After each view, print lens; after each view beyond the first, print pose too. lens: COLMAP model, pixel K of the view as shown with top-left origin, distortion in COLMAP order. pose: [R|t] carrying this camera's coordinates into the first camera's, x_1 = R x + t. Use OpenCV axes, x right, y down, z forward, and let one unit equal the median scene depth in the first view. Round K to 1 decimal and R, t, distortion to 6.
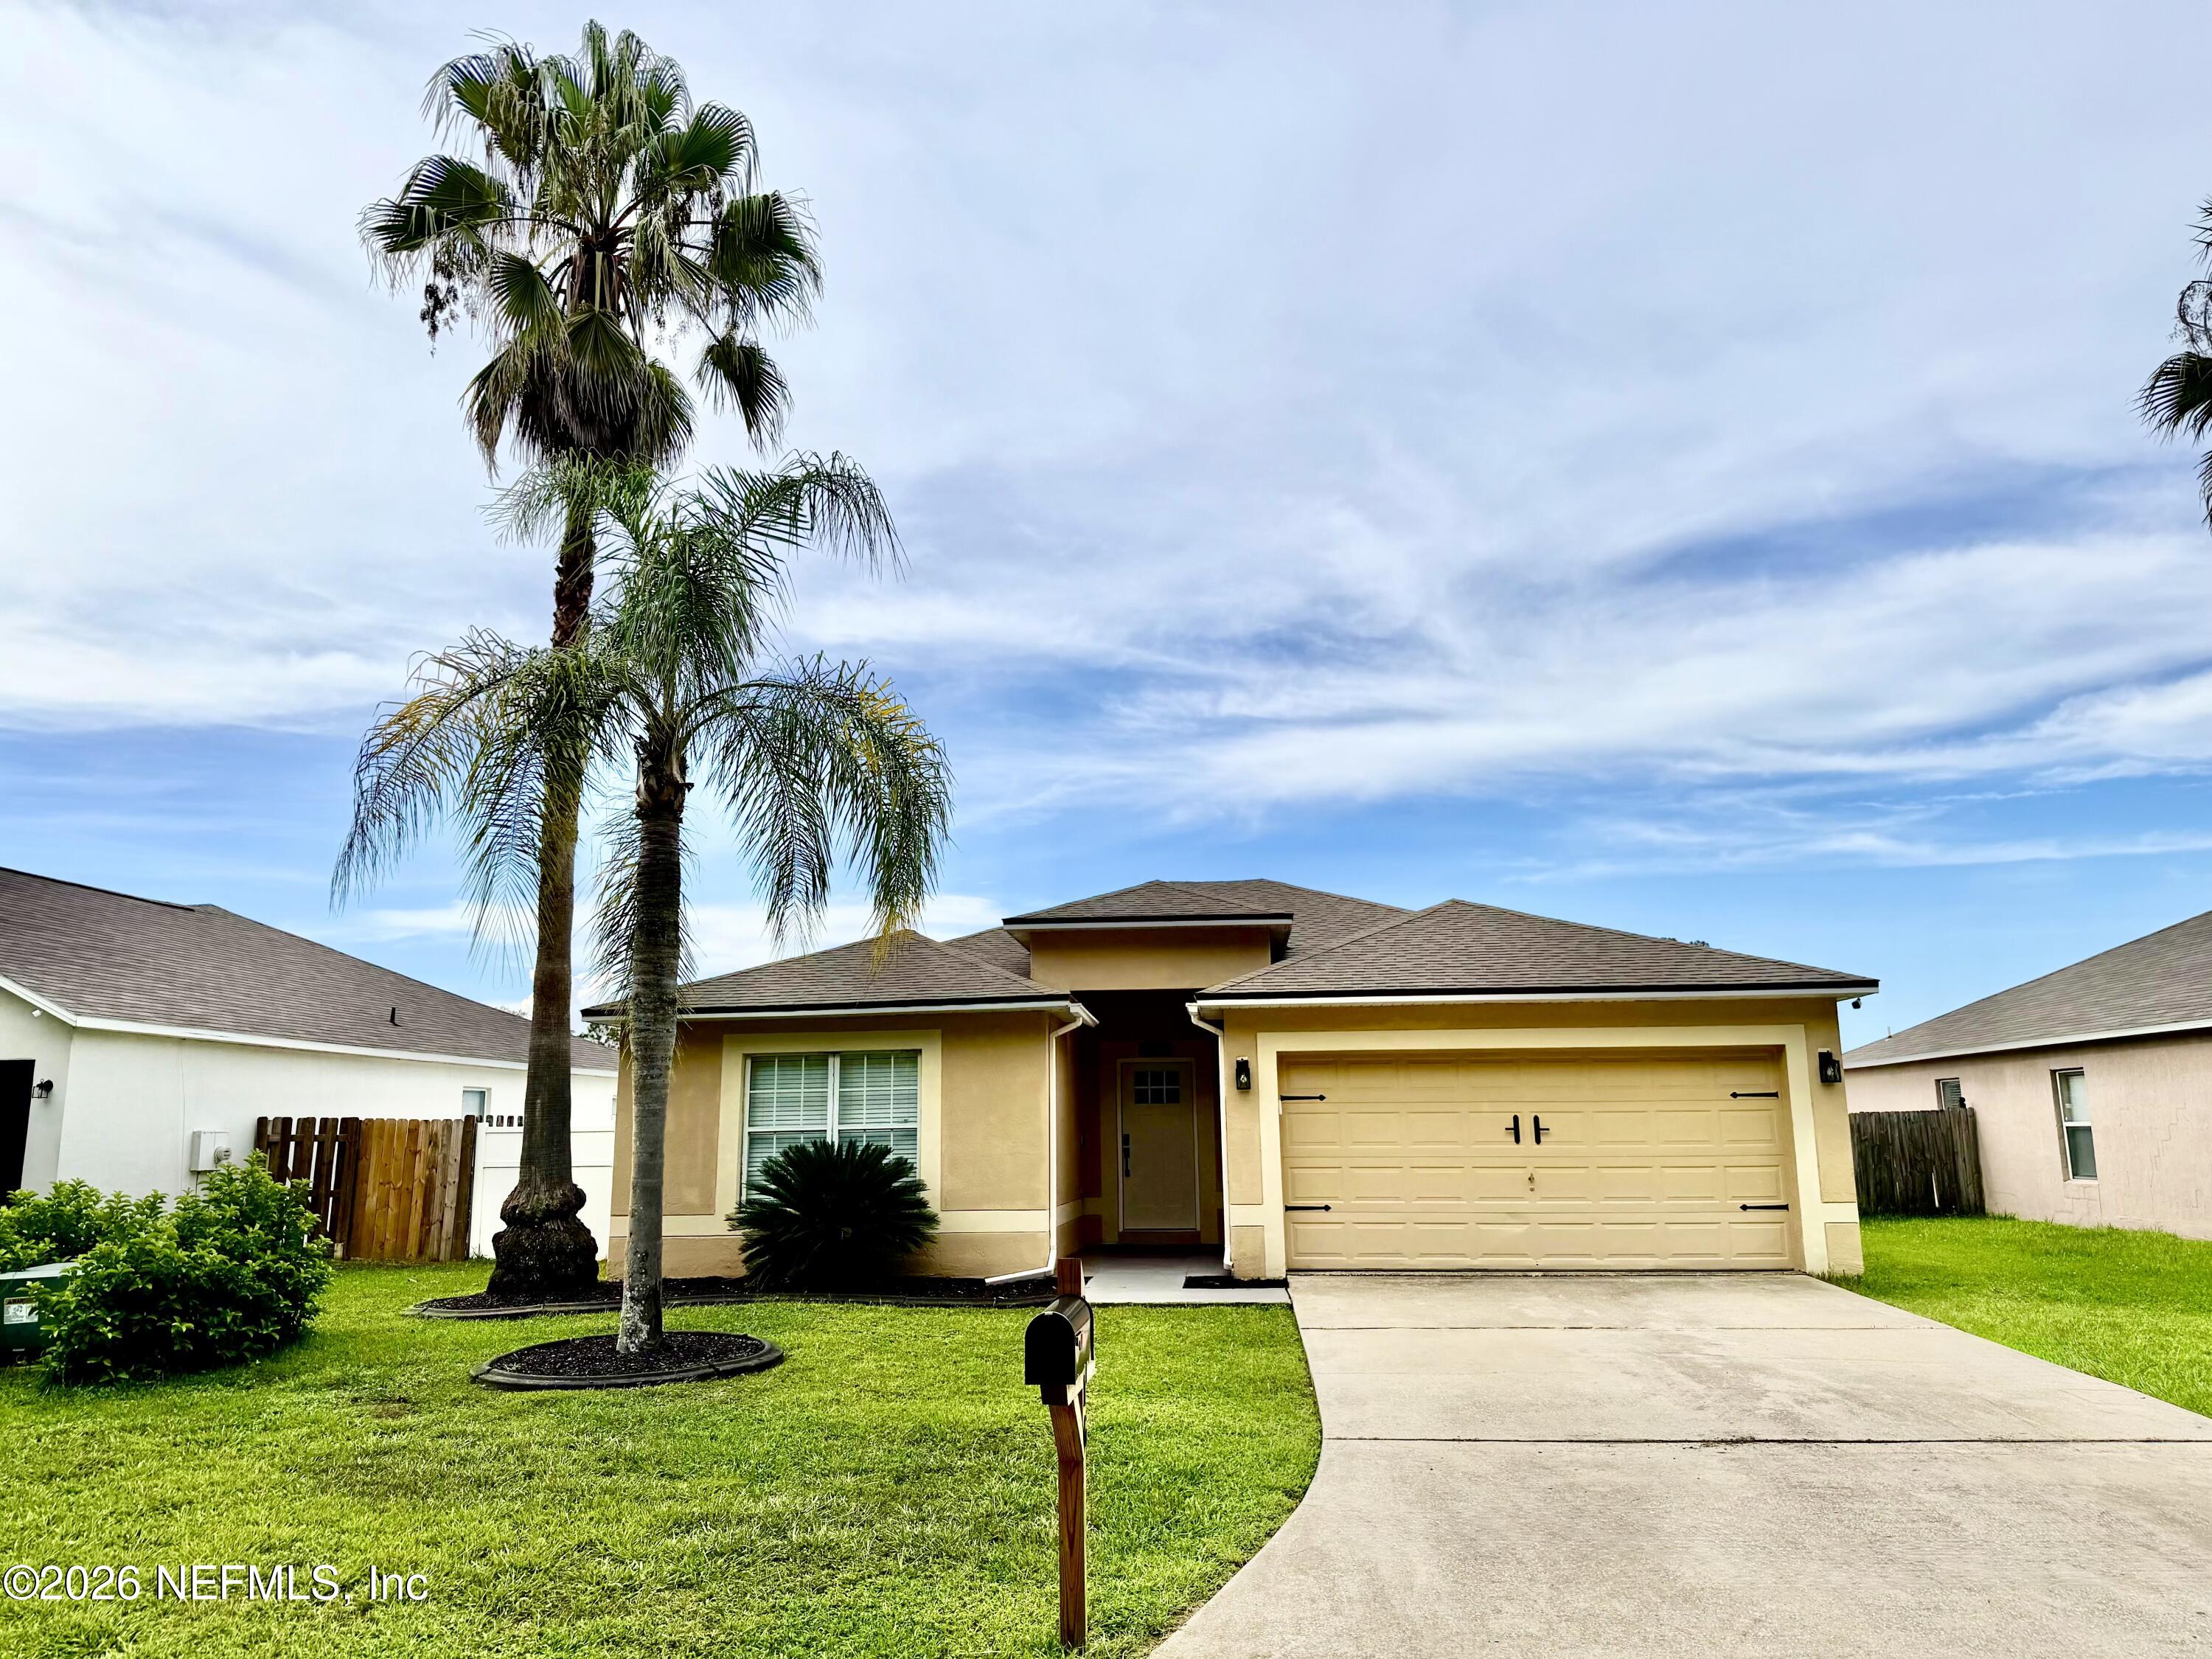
lens RADIAL K [[1514.9, 0, 1087.4], [0, 1514.9, 827.7], [0, 0, 1]] dist [0.153392, -0.267659]
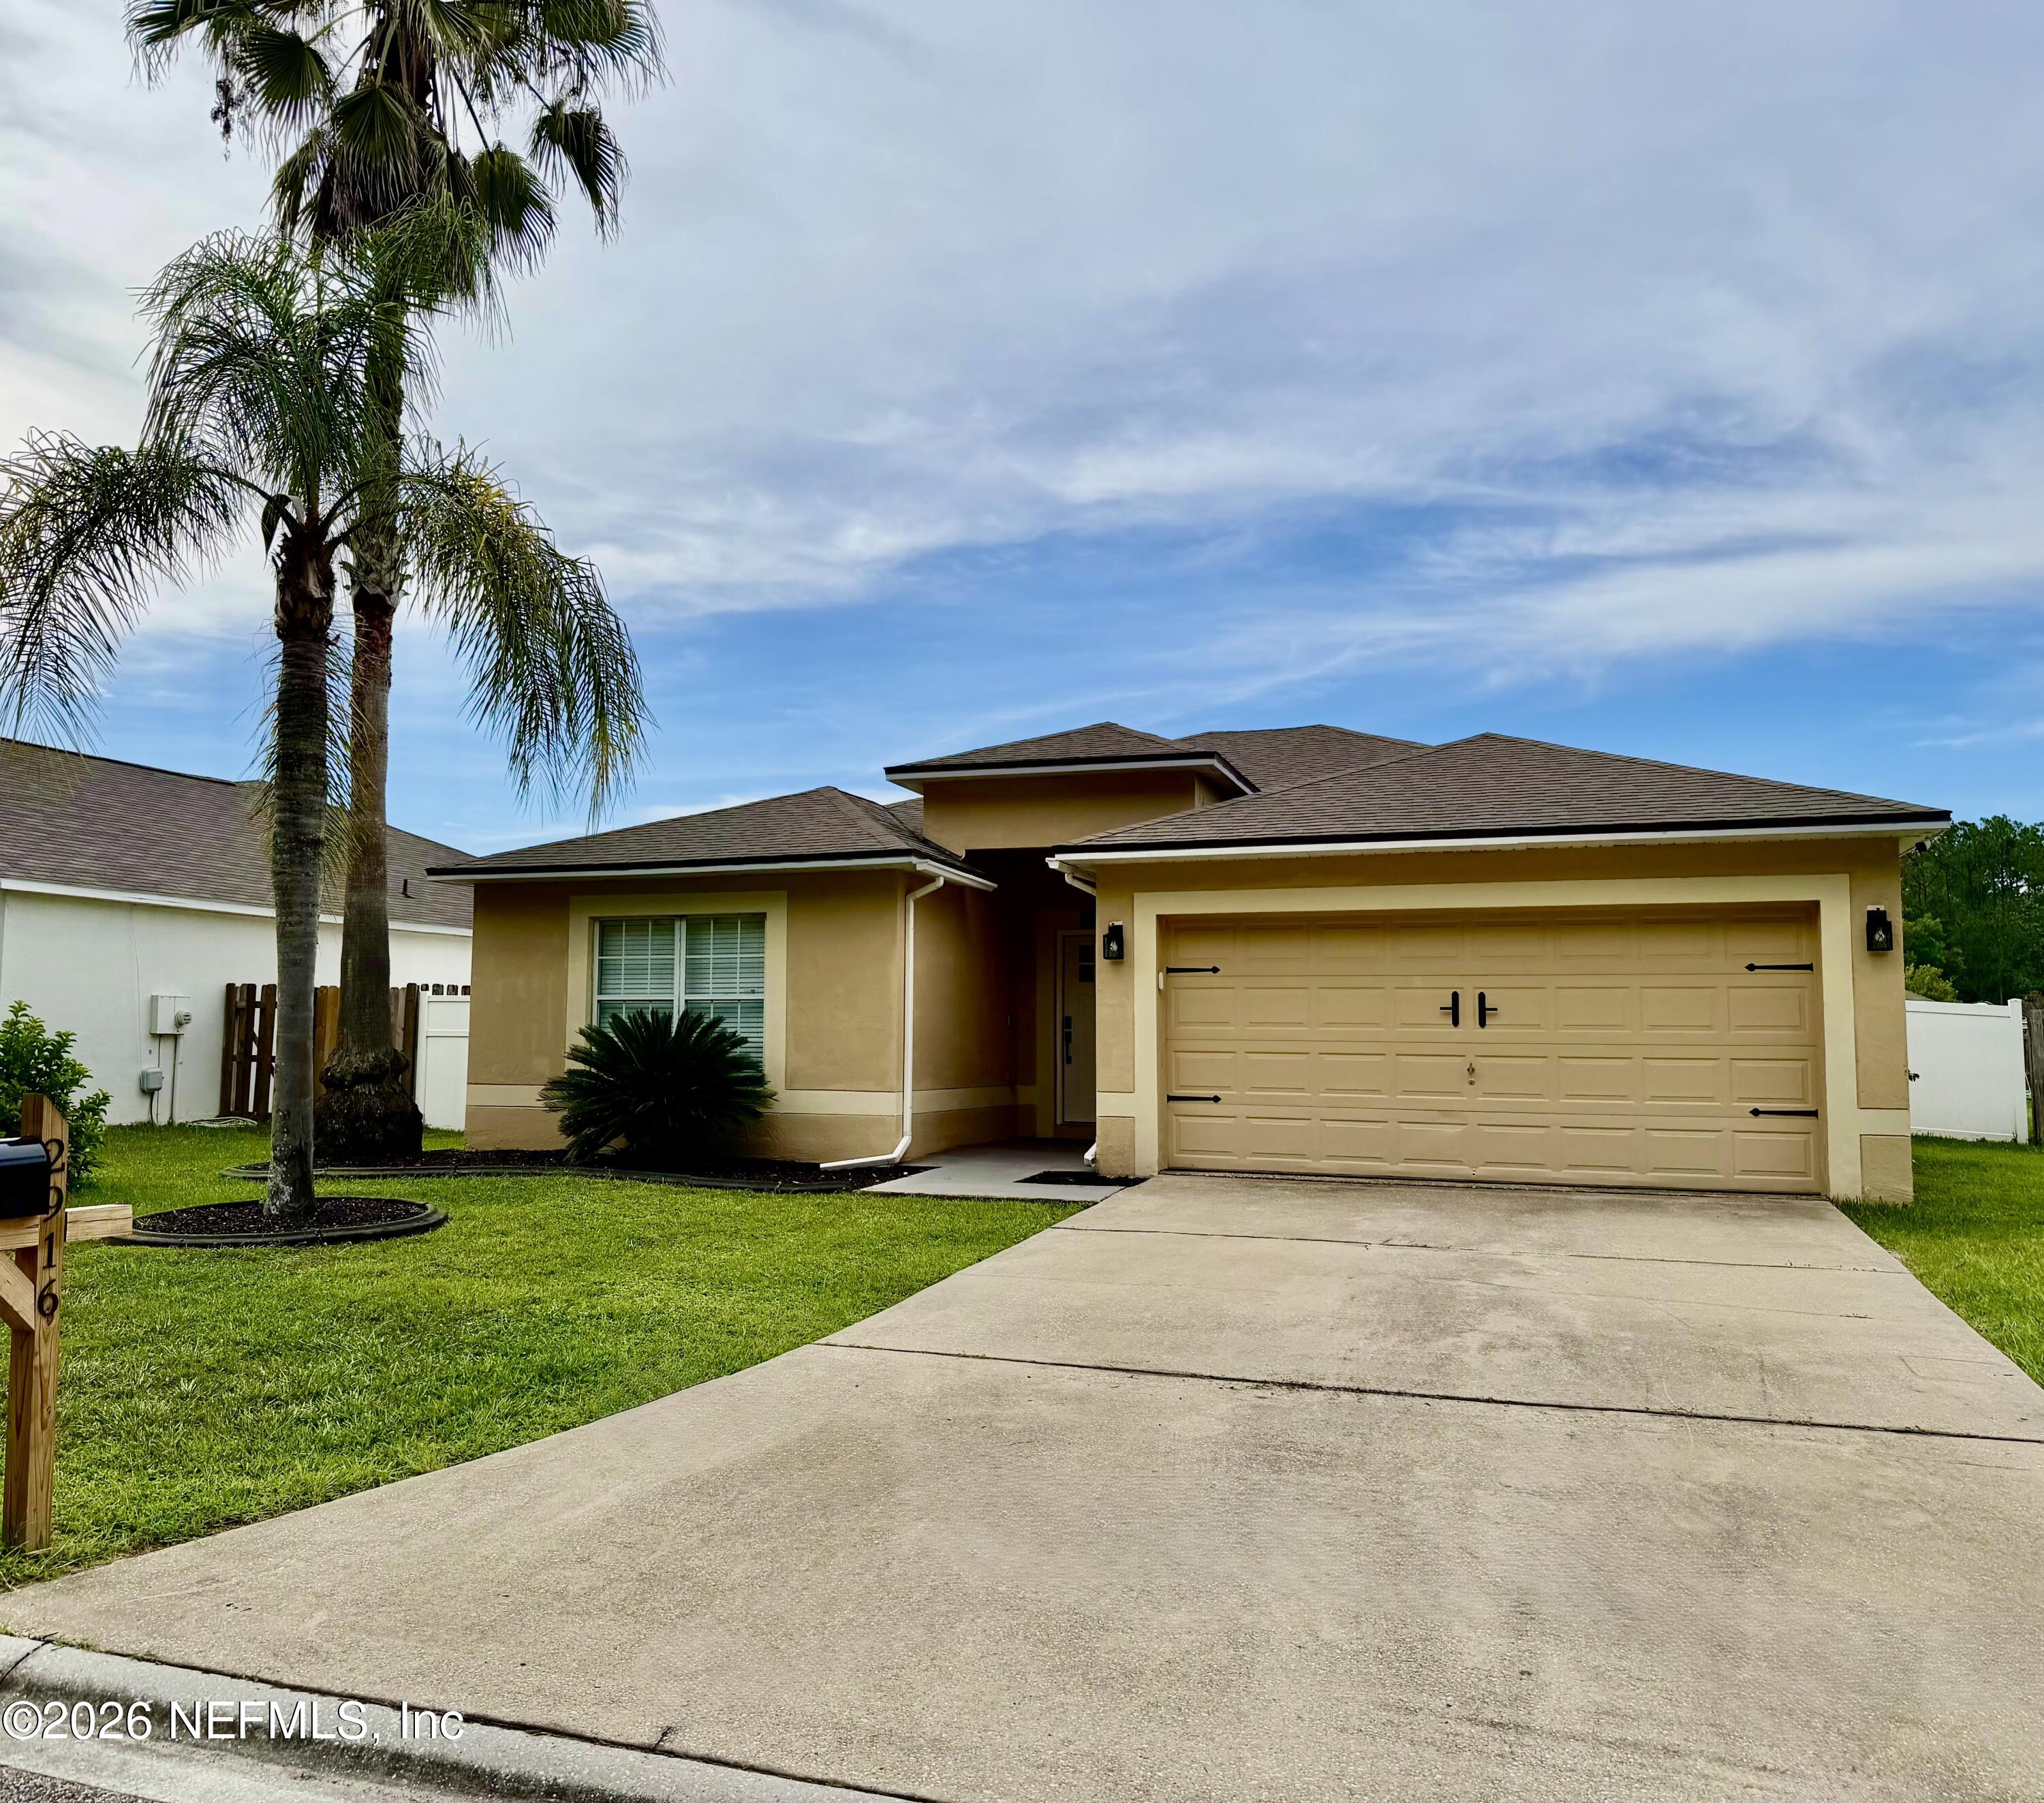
lens RADIAL K [[1670.9, 0, 929.0], [0, 1670.9, 879.1], [0, 0, 1]] dist [0.145144, -0.247561]
pose [[0.965402, -0.004346, -0.260731, 0.242942], [0.031047, 0.994665, 0.098375, 0.034097], [0.258912, -0.103066, 0.960386, 0.092667]]
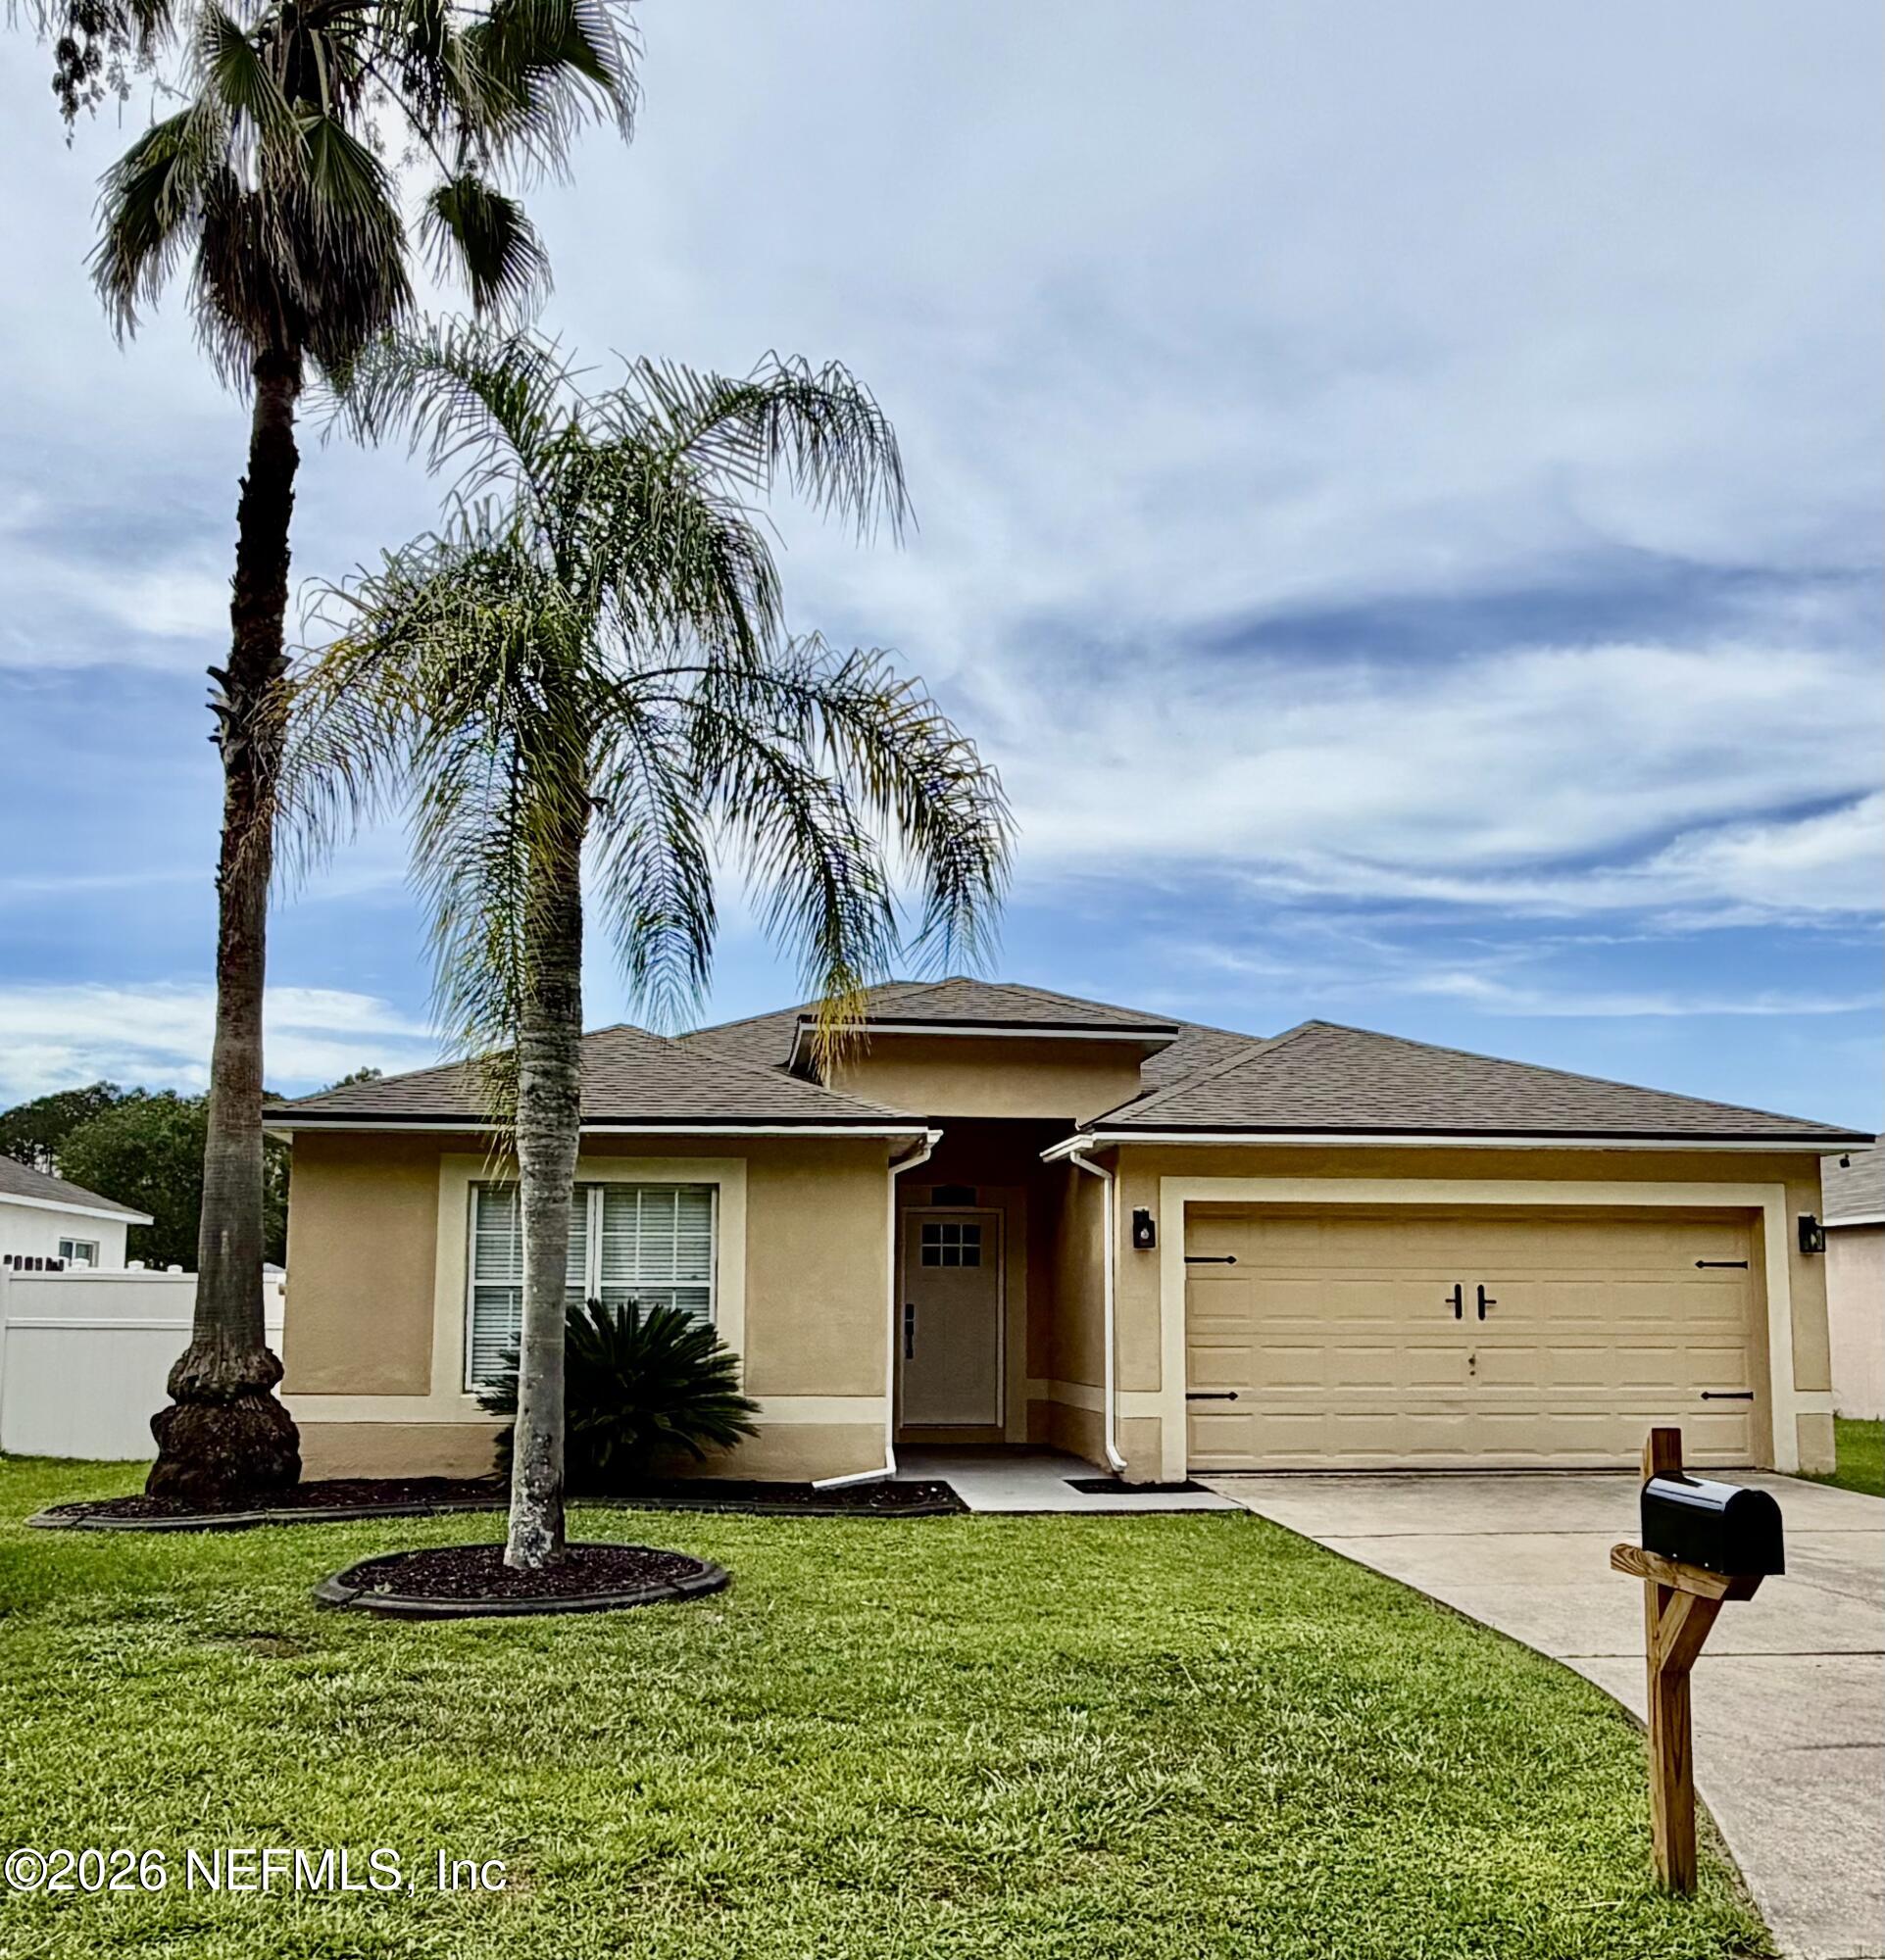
lens RADIAL K [[1983.5, 0, 951.1], [0, 1983.5, 1030.5], [0, 0, 1]] dist [-0.020798, 0.109175]
pose [[0.975764, 0.048906, 0.213290, -0.214513], [-0.060251, 0.997076, 0.047011, 0.018957], [-0.210367, -0.058723, 0.975857, 0.035578]]
